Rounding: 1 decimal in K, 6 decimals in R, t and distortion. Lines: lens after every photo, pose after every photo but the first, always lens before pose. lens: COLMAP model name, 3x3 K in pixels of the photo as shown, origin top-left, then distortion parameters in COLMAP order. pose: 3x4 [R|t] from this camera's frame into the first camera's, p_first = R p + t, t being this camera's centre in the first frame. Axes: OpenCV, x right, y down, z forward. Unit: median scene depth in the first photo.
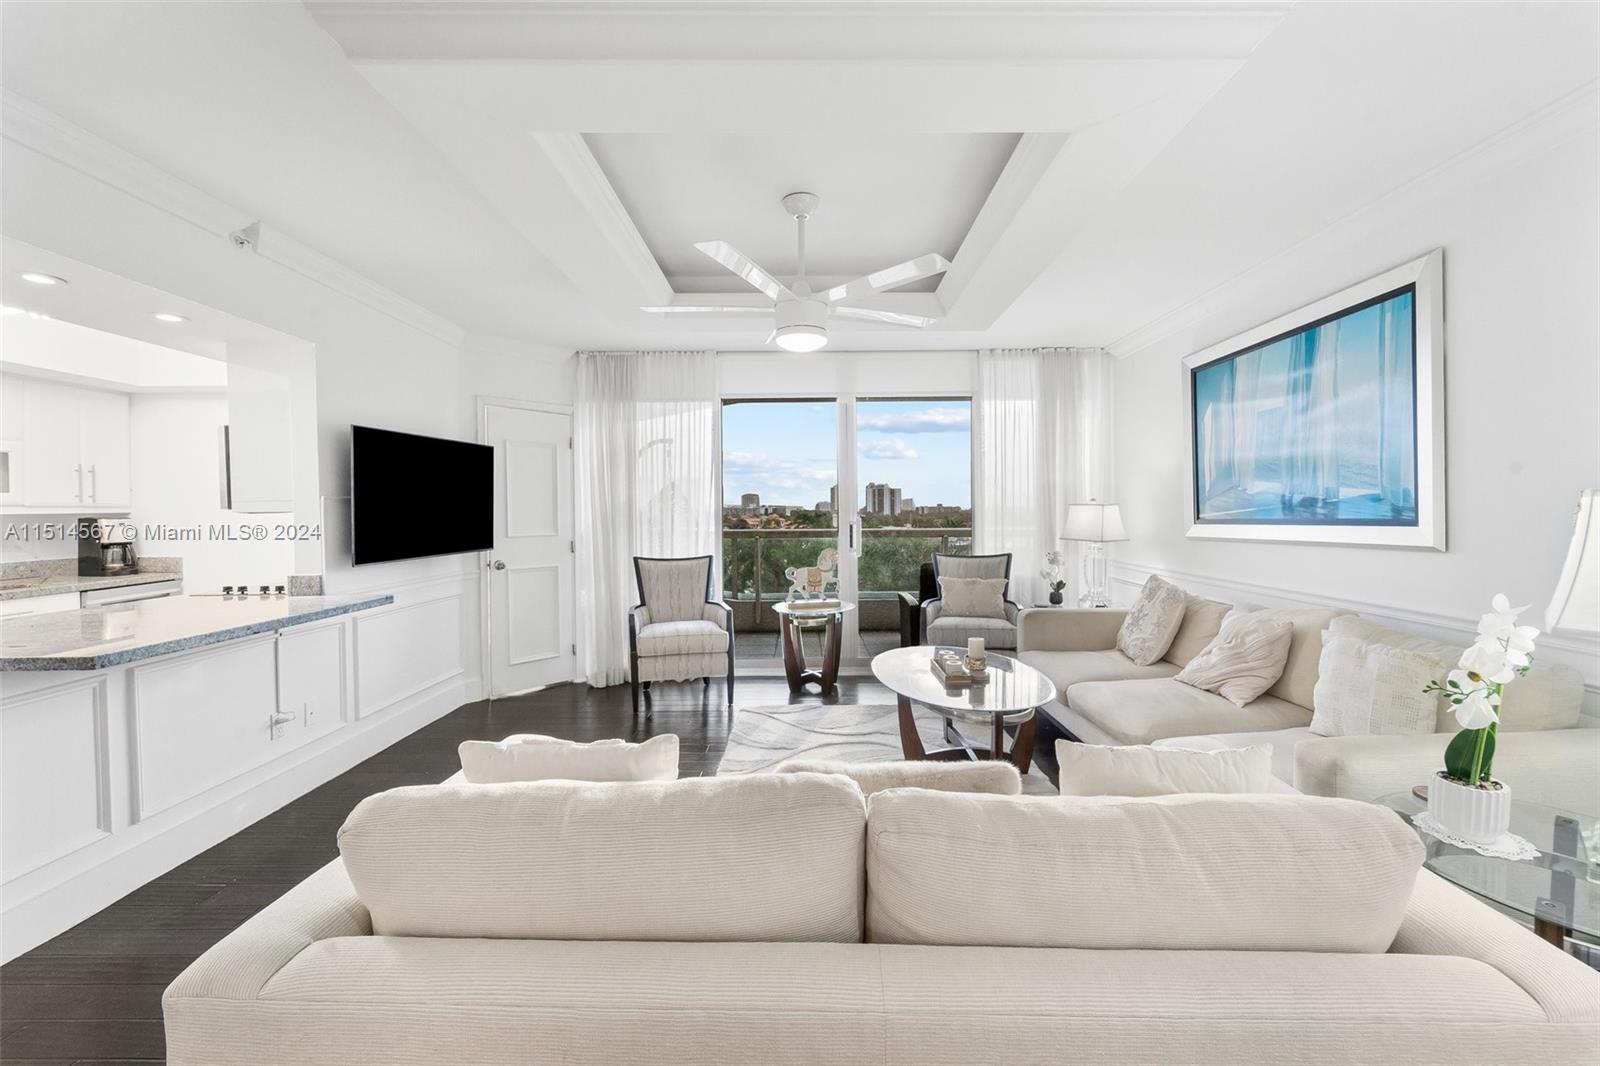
lens RADIAL K [[668.7, 0, 800.0], [0, 668.7, 533.0], [0, 0, 1]] dist [-0.000019, -0.000045]
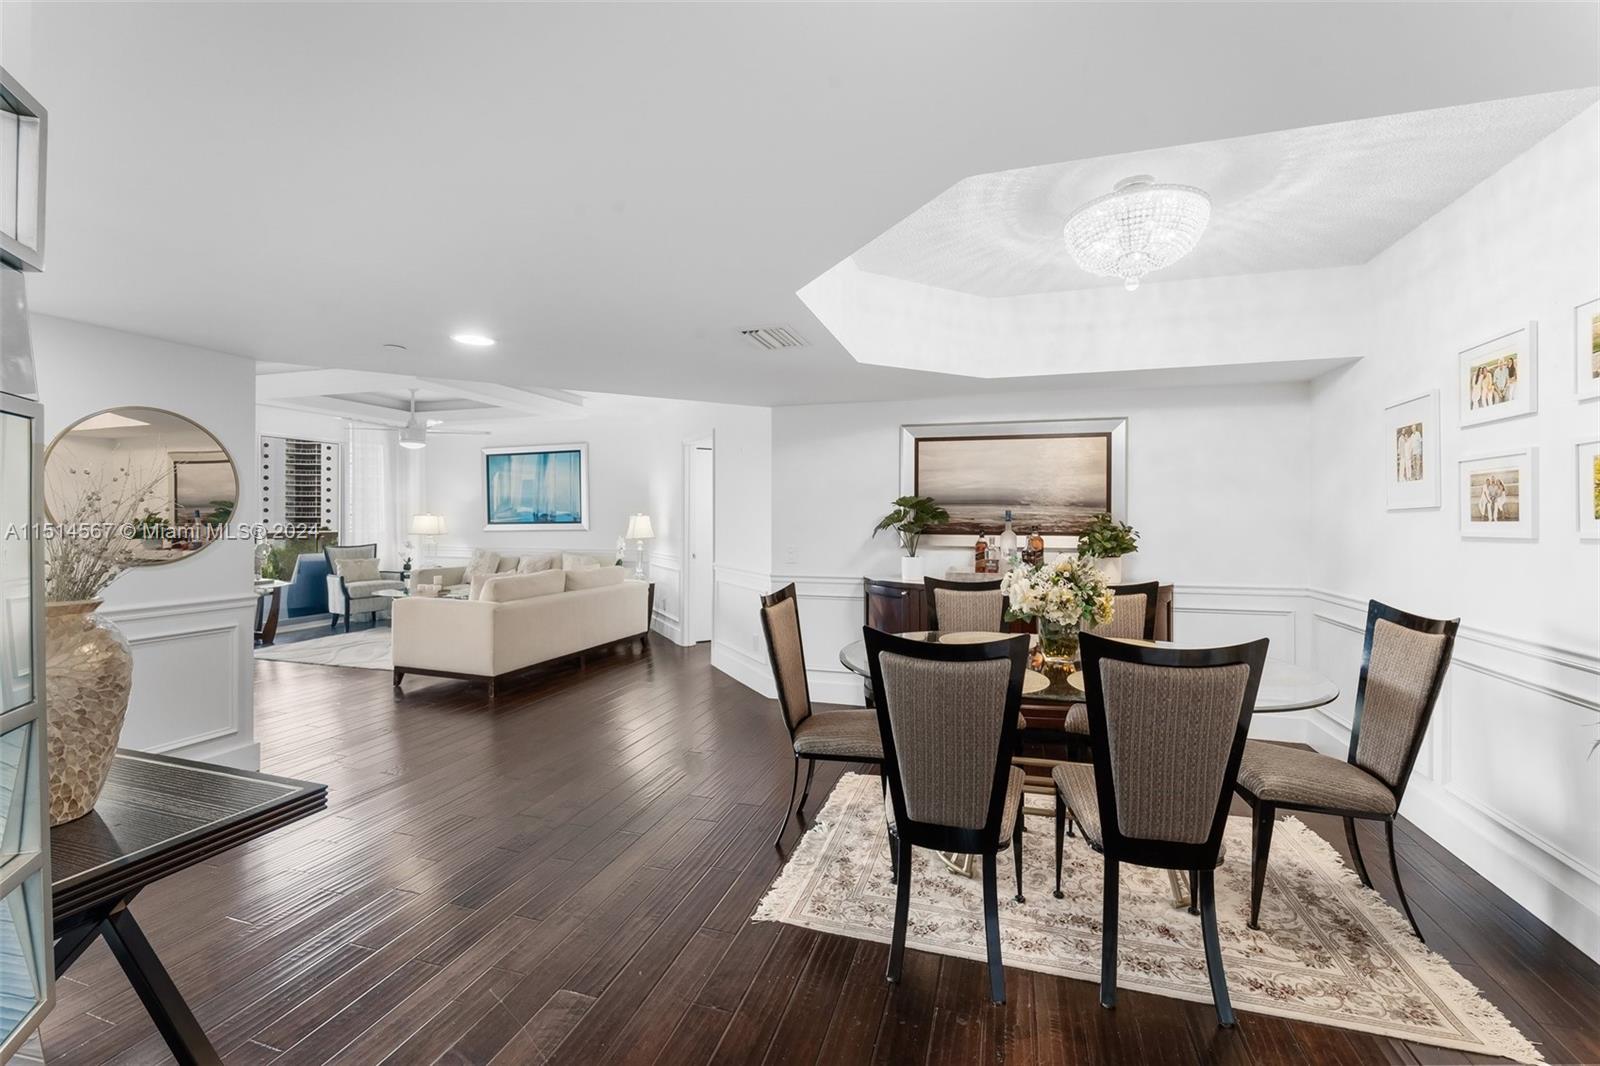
lens RADIAL K [[663.5, 0, 802.0], [0, 663.5, 514.2], [0, 0, 1]] dist [-0.000433, -0.000222]
pose [[0.290714, 0.010414, 0.956753, -1.580268], [0.030497, 0.999332, -0.020144, 0.036201], [-0.956324, 0.035034, 0.290202, -0.823778]]
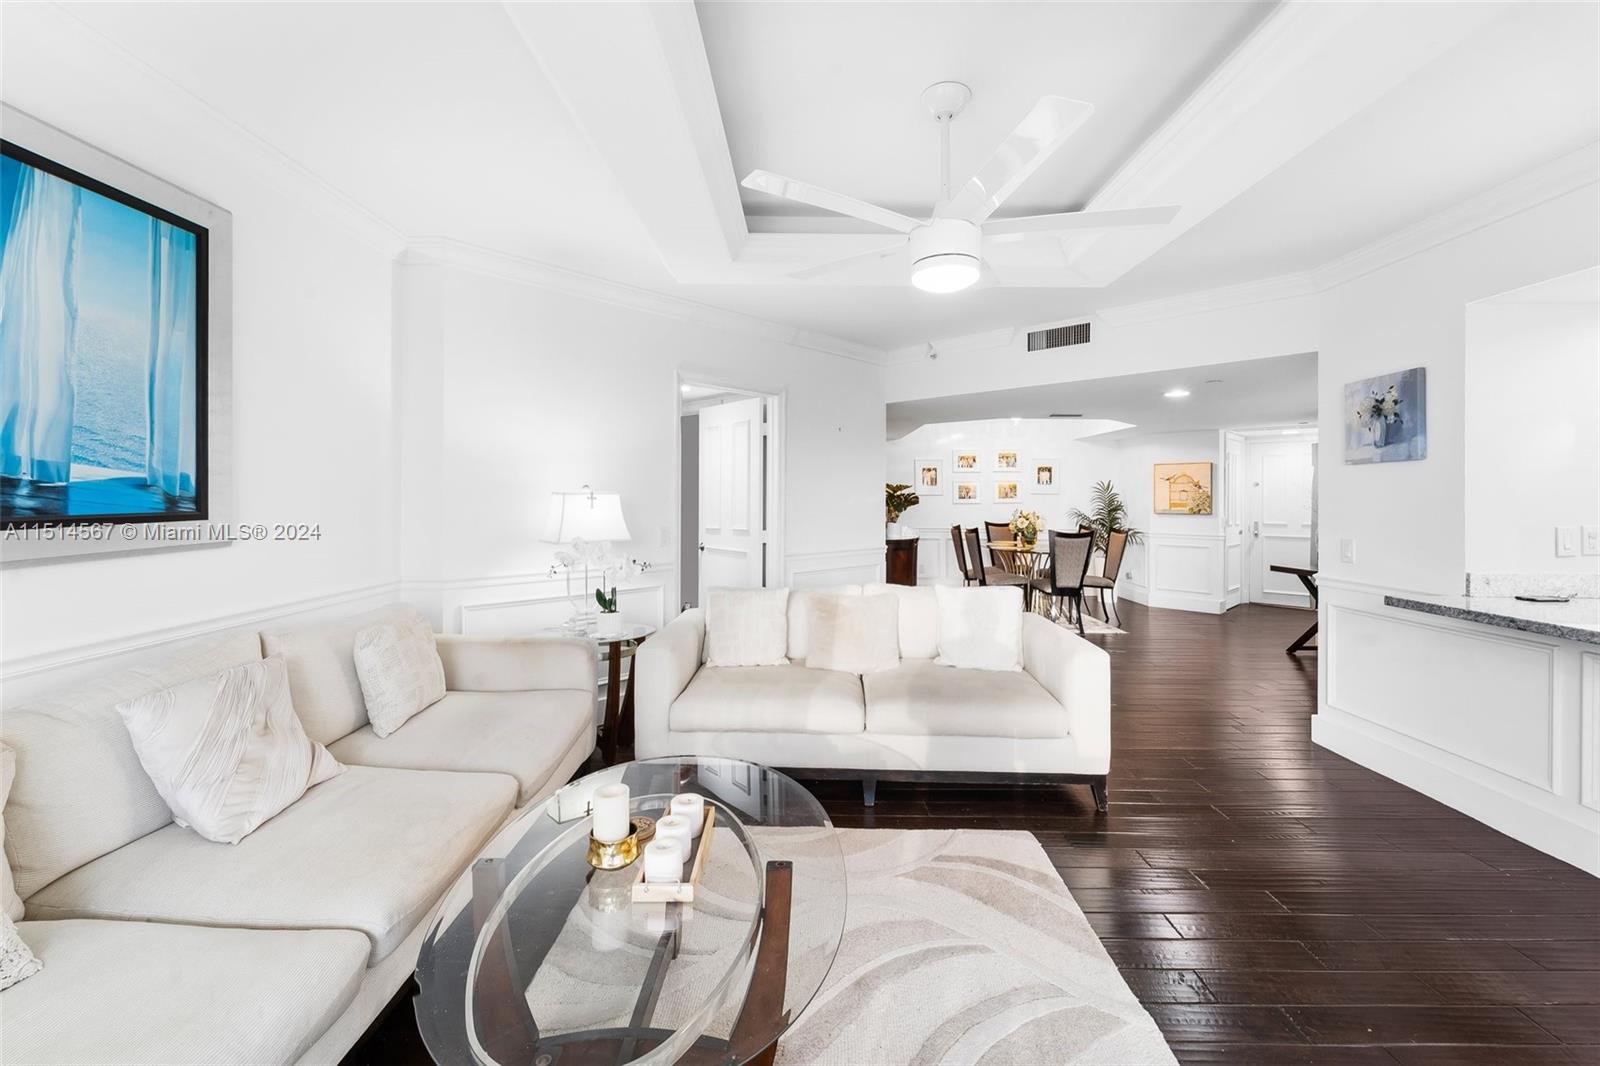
lens RADIAL K [[664.9, 0, 804.5], [0, 664.9, 496.2], [0, 0, 1]] dist [-0.000281, -0.000302]
pose [[-0.999955, 0.003359, -0.008859, 0.146876], [0.003071, 0.999475, 0.032254, -0.054065], [0.008963, 0.032225, -0.999440, 1.553780]]
